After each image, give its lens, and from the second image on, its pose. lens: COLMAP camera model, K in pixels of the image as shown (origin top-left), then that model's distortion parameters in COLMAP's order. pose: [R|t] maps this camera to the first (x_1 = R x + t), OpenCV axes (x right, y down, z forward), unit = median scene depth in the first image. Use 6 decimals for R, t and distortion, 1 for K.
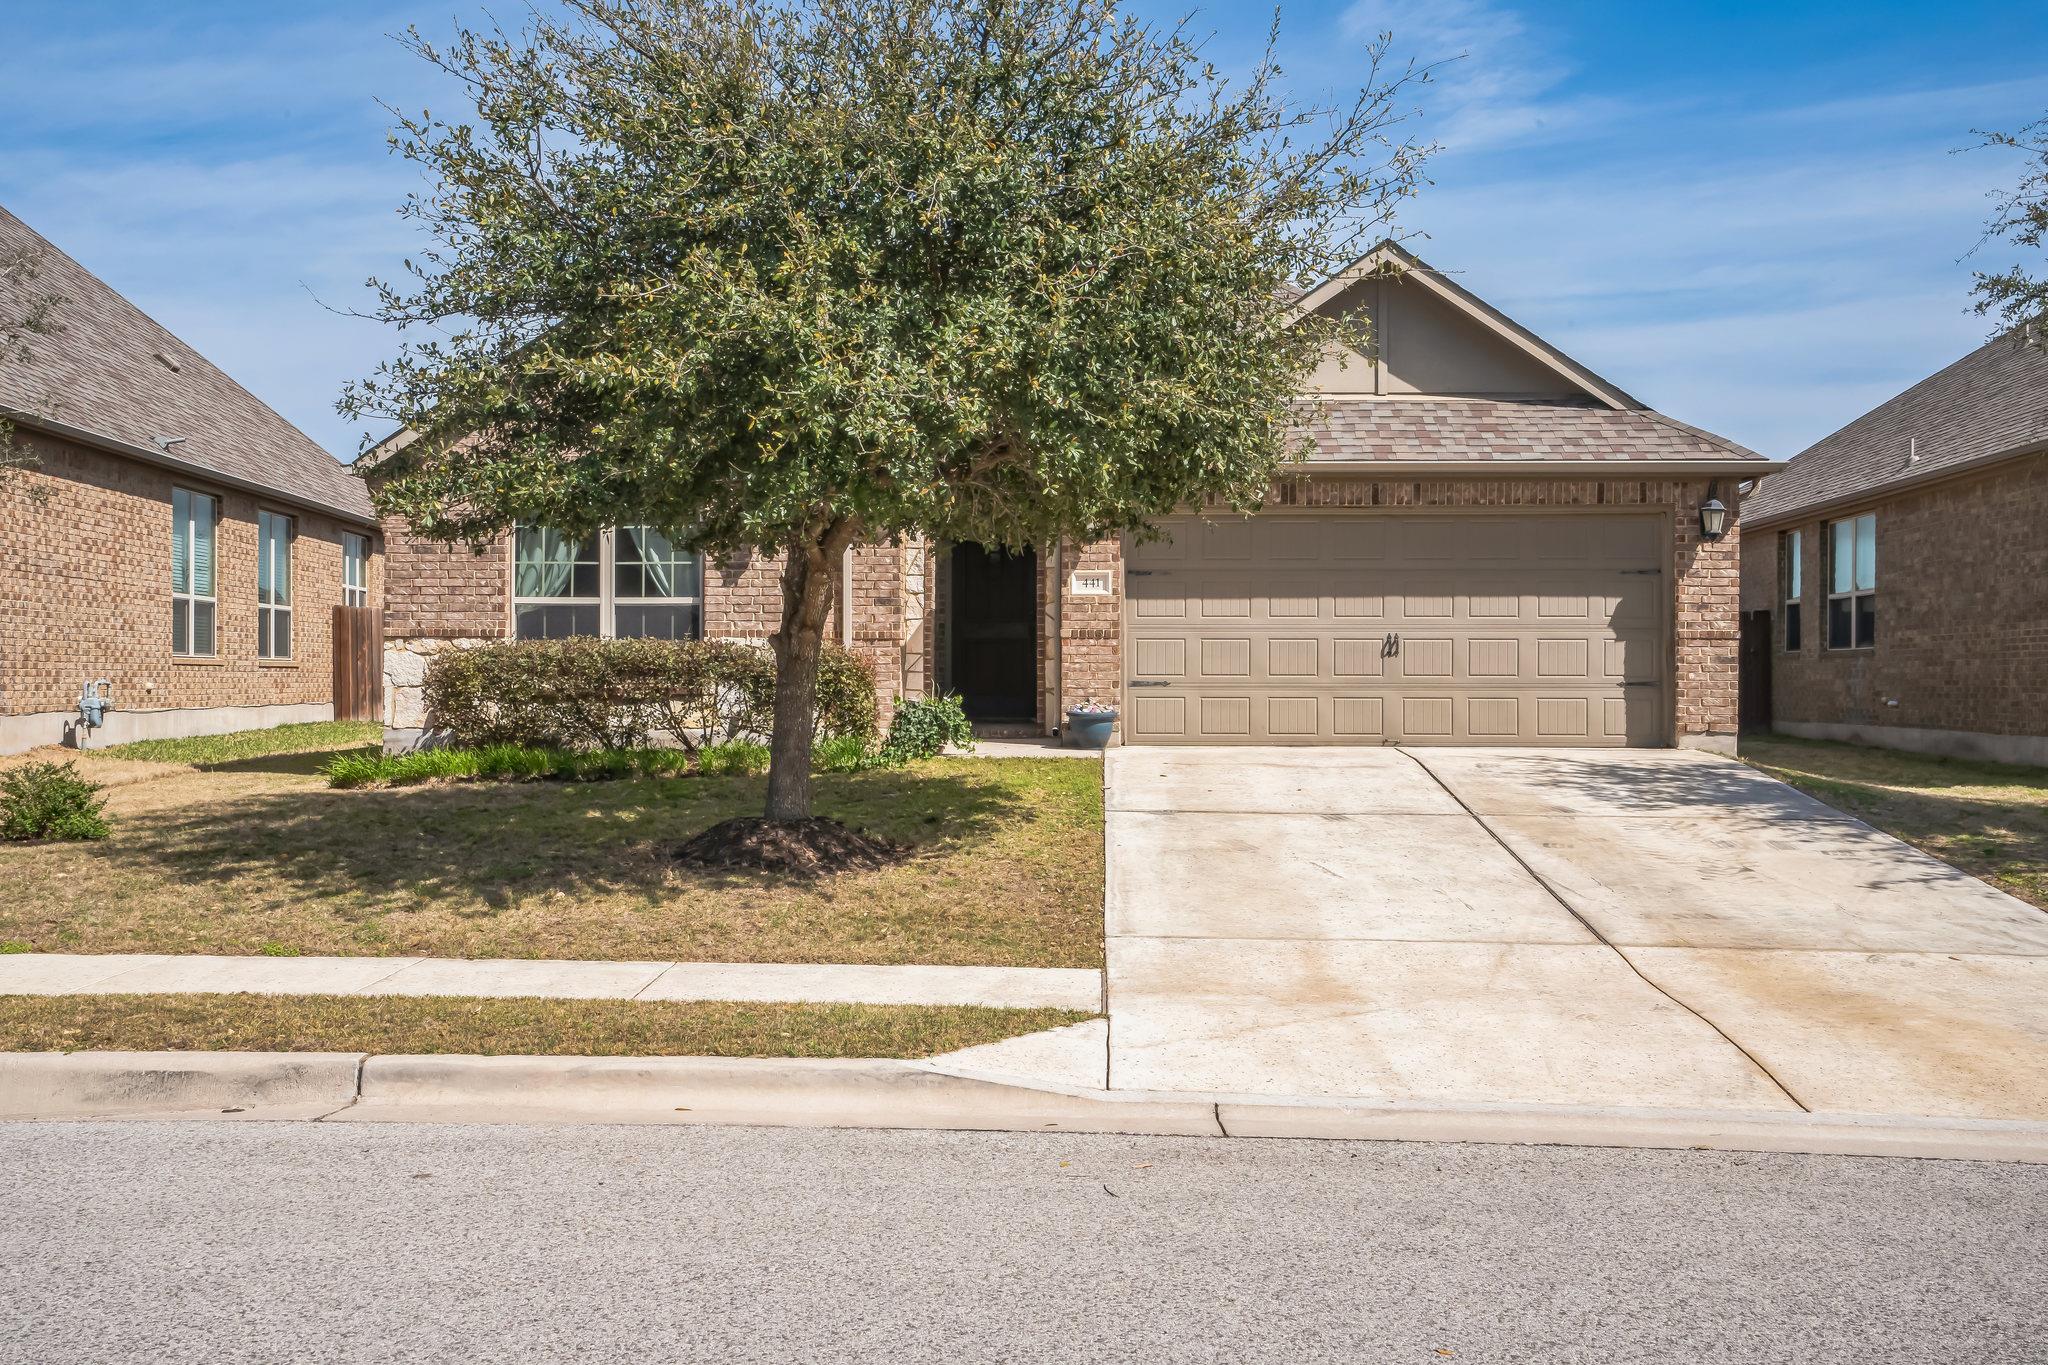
lens RADIAL K [[2028.8, 0, 1014.7], [0, 2028.8, 676.1], [0, 0, 1]] dist [0.088381, 0.000000]
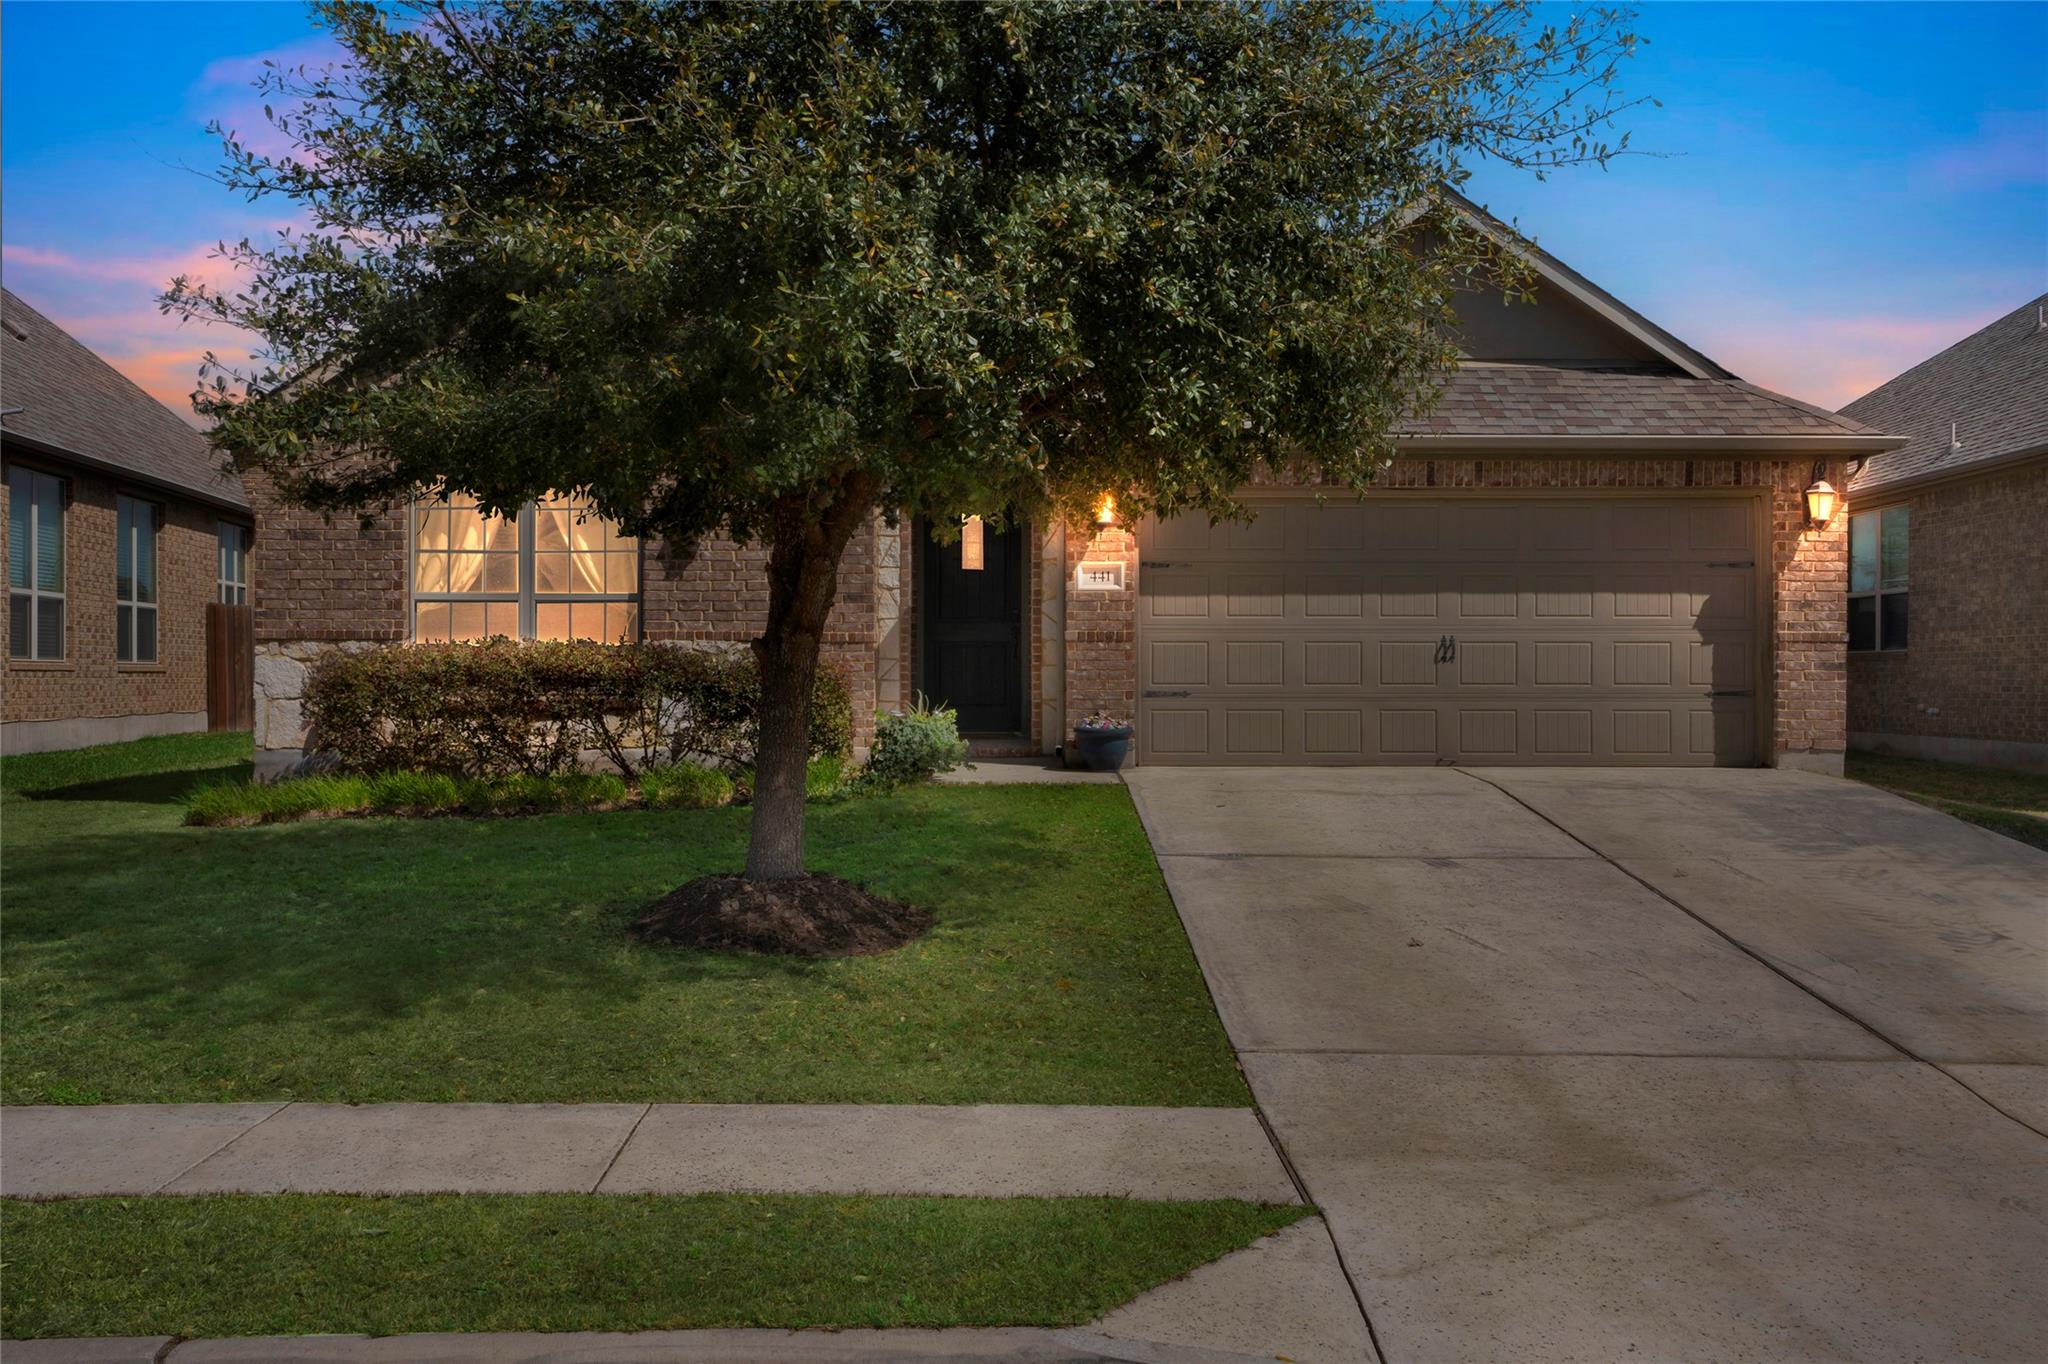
lens RADIAL K [[2028.8, 0, 1036.7], [0, 2028.8, 686.7], [0, 0, 1]] dist [0.088381, 0.000000]
pose [[0.998416, -0.001148, 0.056254, -0.038925], [0.000859, 0.999986, 0.005156, -0.004145], [-0.056259, -0.005099, 0.998403, 0.153443]]
